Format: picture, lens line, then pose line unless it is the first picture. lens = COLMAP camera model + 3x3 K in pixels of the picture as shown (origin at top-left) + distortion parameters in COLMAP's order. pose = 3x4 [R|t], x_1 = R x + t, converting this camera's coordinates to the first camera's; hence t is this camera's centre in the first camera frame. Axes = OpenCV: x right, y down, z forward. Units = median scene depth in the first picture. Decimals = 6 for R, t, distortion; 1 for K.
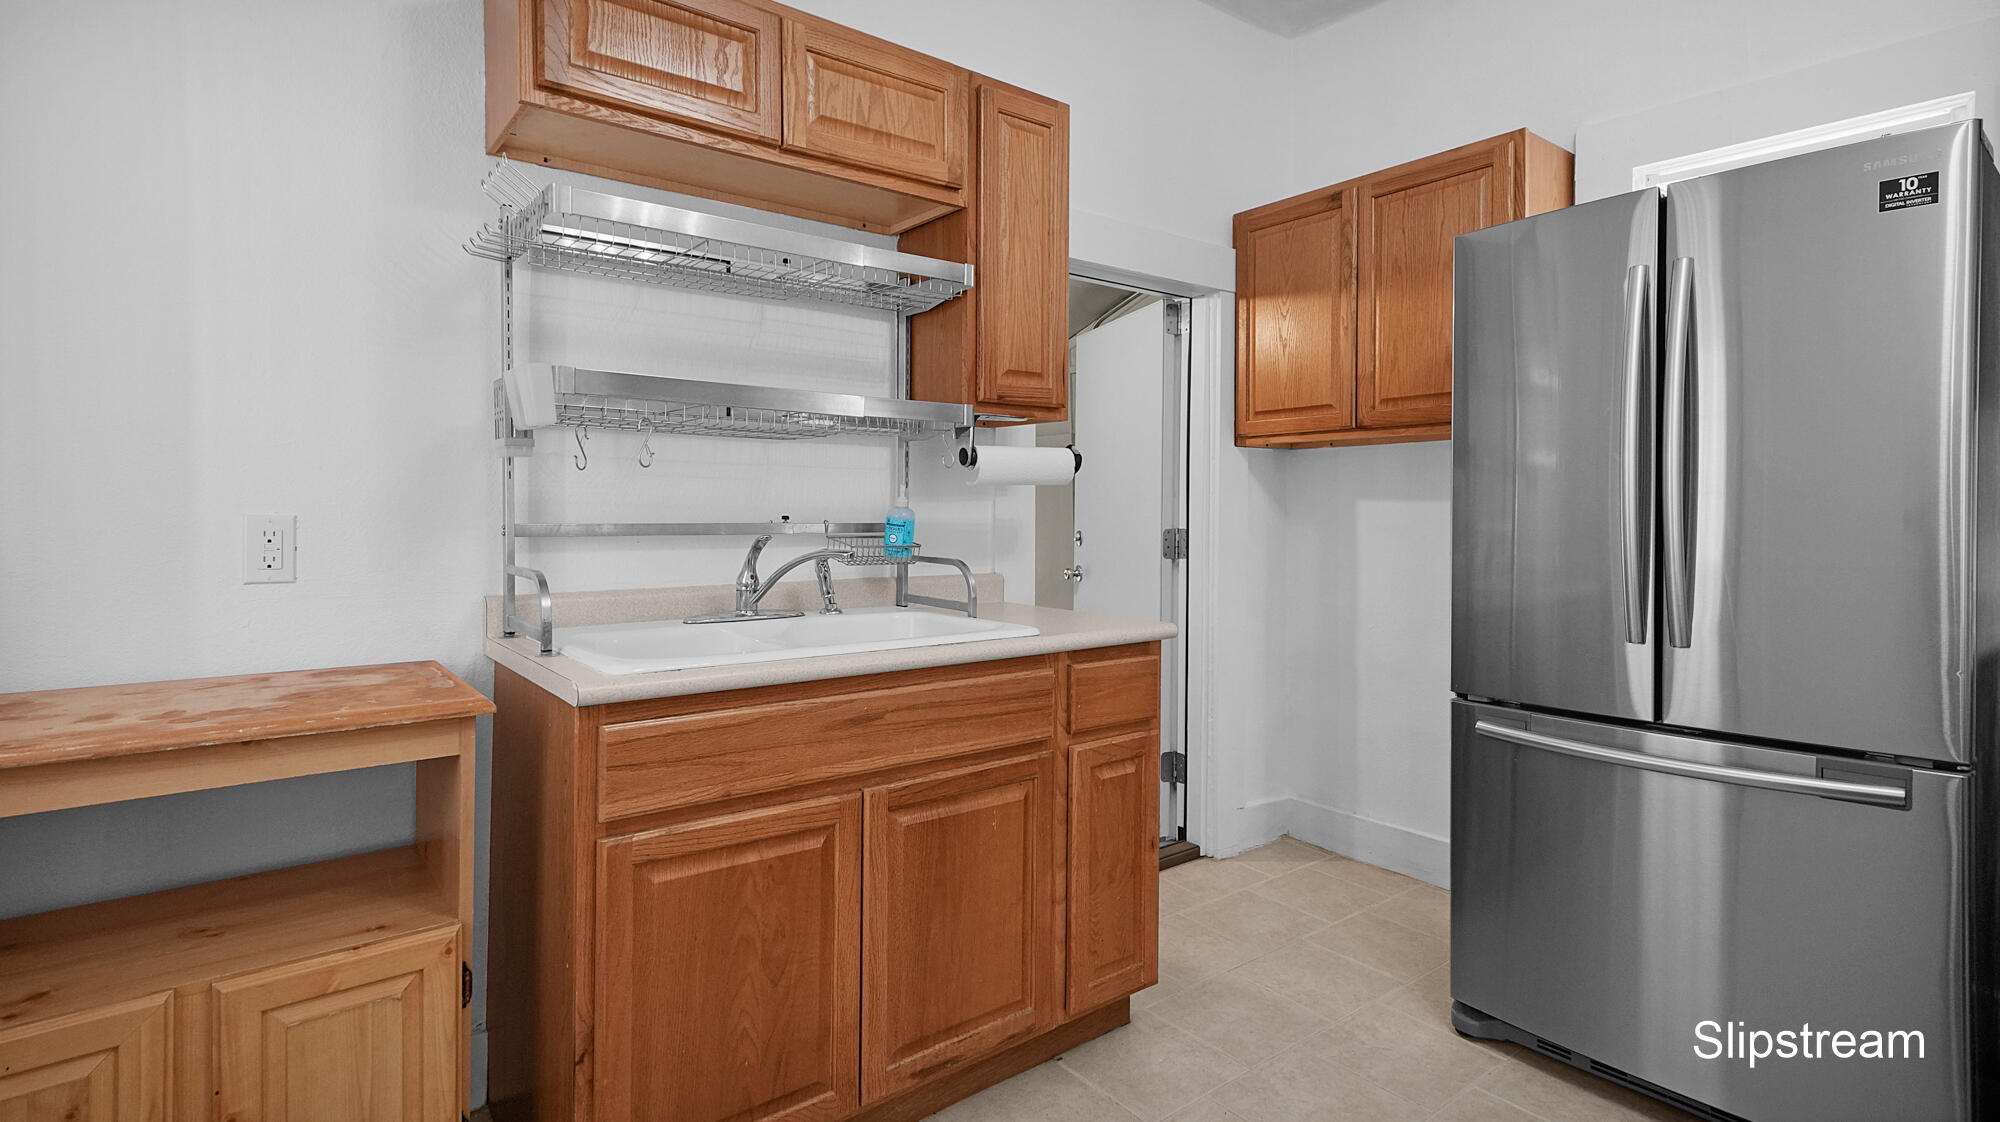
lens RADIAL K [[945.4, 0, 983.0], [0, 945.4, 524.8], [0, 0, 1]] dist [0.006167, 0.000879]
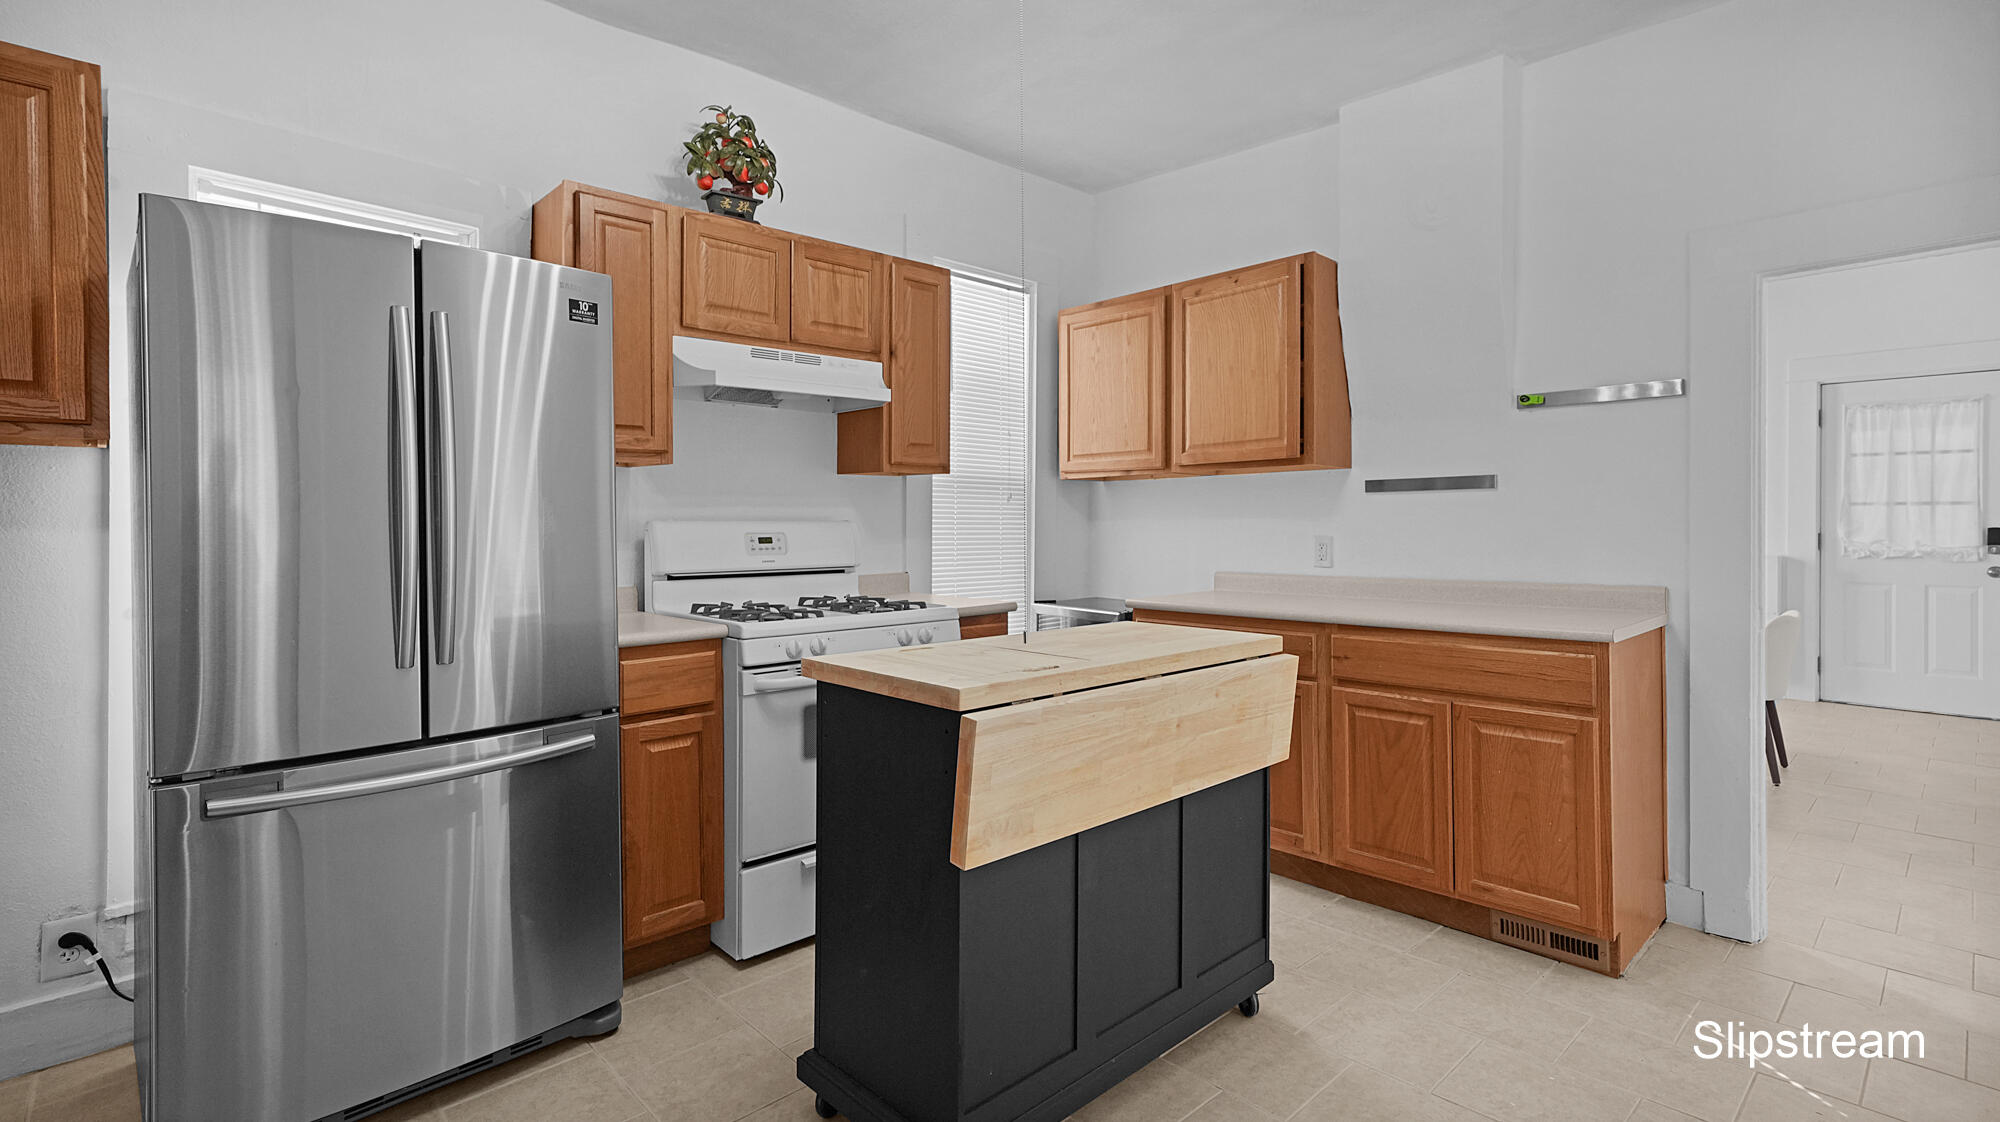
lens RADIAL K [[945.4, 0, 976.0], [0, 945.4, 518.0], [0, 0, 1]] dist [0.006167, 0.000879]
pose [[-0.088584, 0.004008, 0.996061, -0.406539], [0.022950, 0.999735, -0.001982, -0.023115], [-0.995804, 0.022684, -0.088652, 0.468820]]
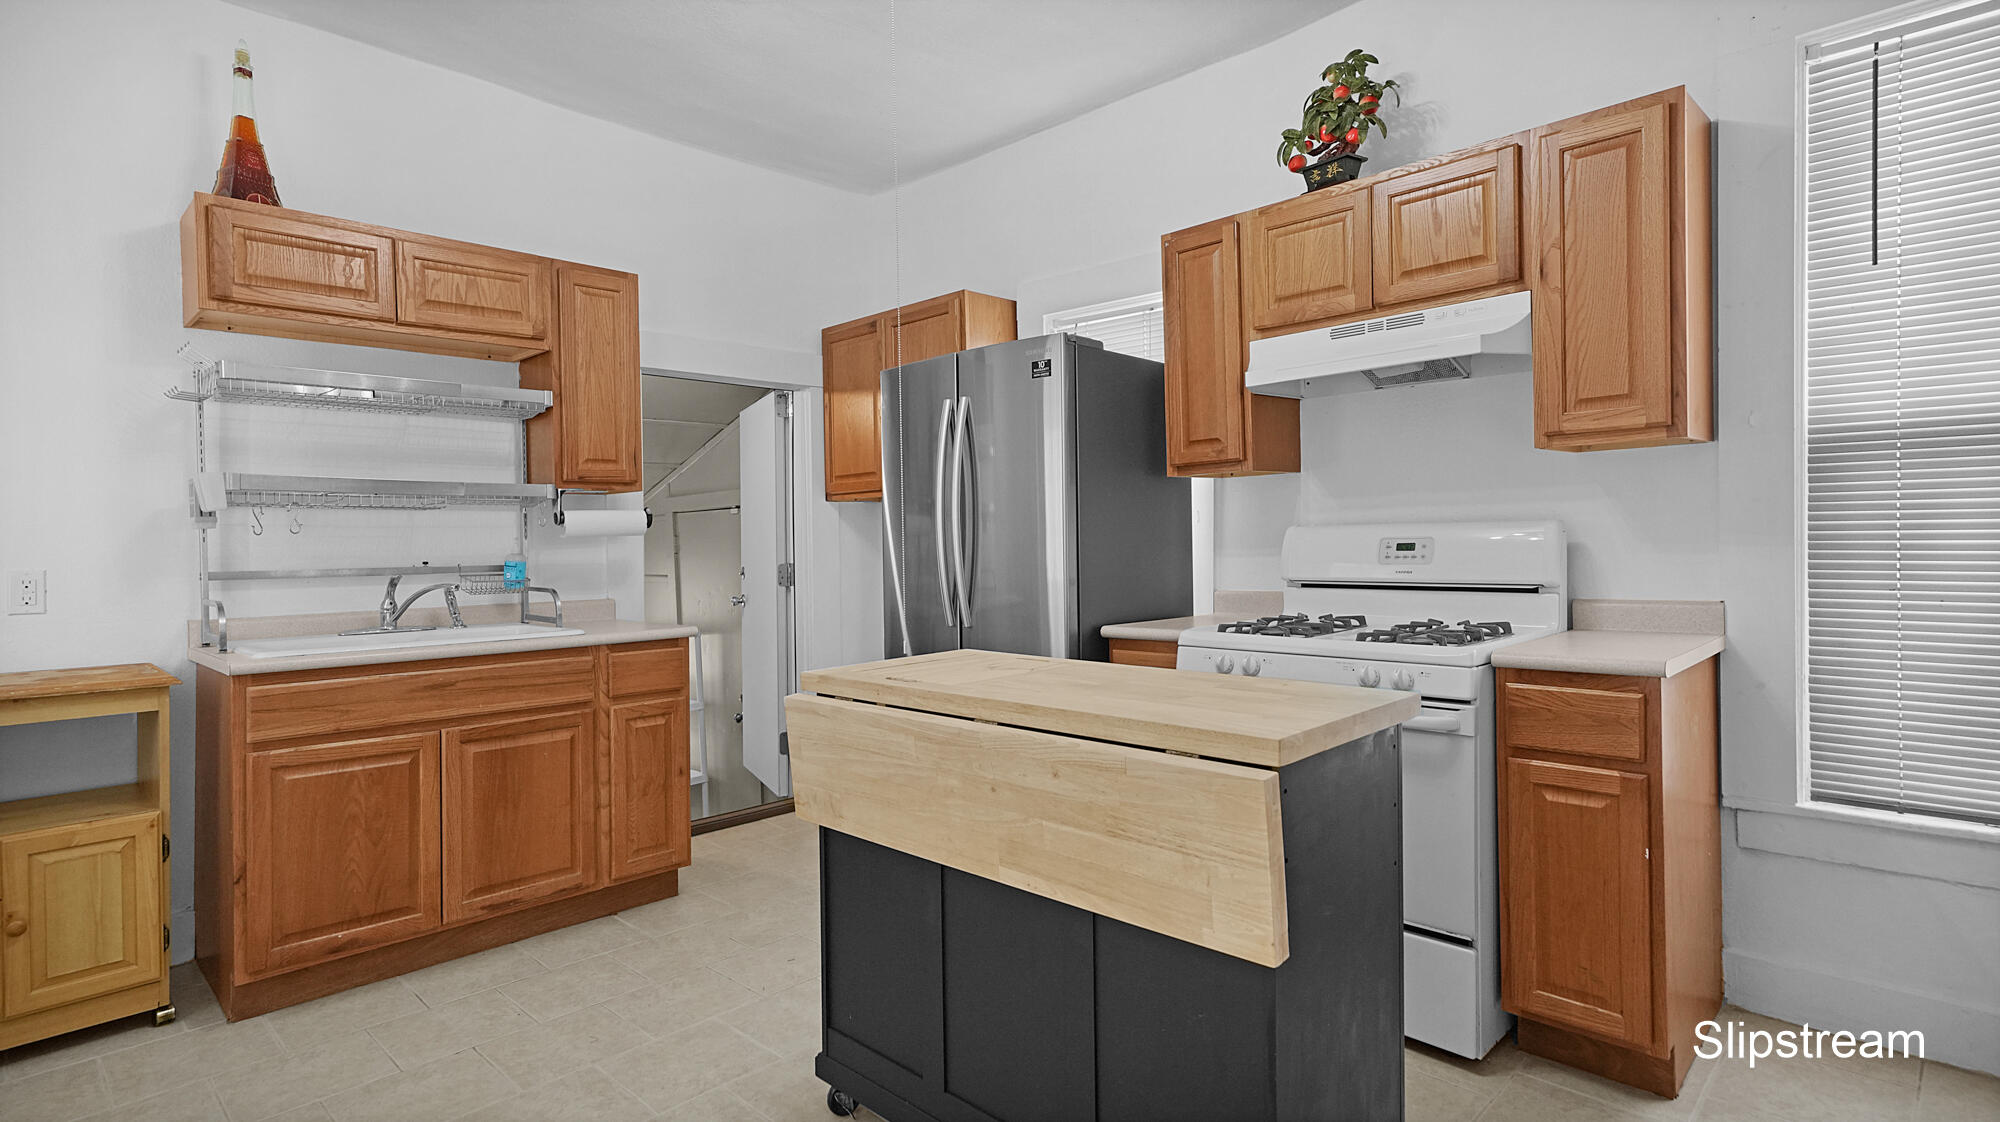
lens RADIAL K [[1011.0, 0, 999.2], [0, 1011.0, 551.2], [0, 0, 1]] dist [0.010981, 0.003103]
pose [[0.991961, -0.023045, 0.124427, 0.547799], [0.024226, 0.999675, -0.007986, 0.009613], [-0.124202, 0.010936, 0.992197, -0.760558]]
